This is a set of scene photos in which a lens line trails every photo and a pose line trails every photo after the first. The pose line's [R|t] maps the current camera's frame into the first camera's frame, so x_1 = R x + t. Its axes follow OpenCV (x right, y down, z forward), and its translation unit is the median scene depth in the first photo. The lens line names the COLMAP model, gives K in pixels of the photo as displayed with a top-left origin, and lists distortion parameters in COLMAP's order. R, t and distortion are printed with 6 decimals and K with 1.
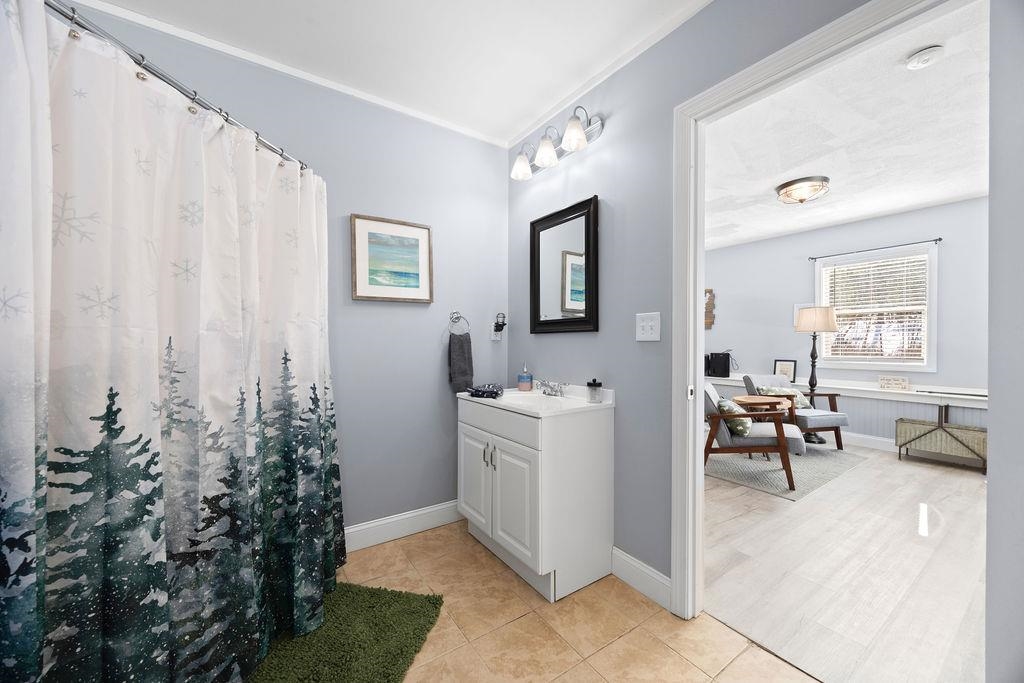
lens RADIAL K [[392.1, 0, 514.6], [0, 392.1, 341.6], [0, 0, 1]] dist [-0.002044, -0.000285]
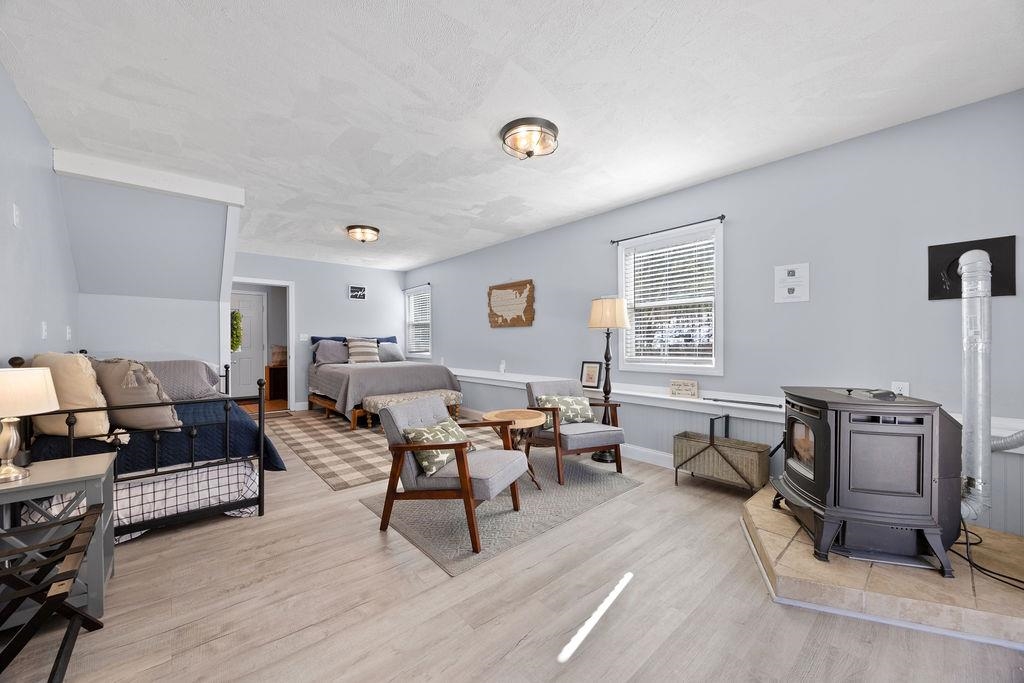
lens RADIAL K [[392.1, 0, 515.9], [0, 392.1, 341.4], [0, 0, 1]] dist [-0.002044, -0.000285]
pose [[0.991653, -0.009487, 0.128587, 0.559174], [0.009263, 0.999954, 0.002347, -0.000939], [-0.128604, -0.001136, 0.991695, 0.237016]]
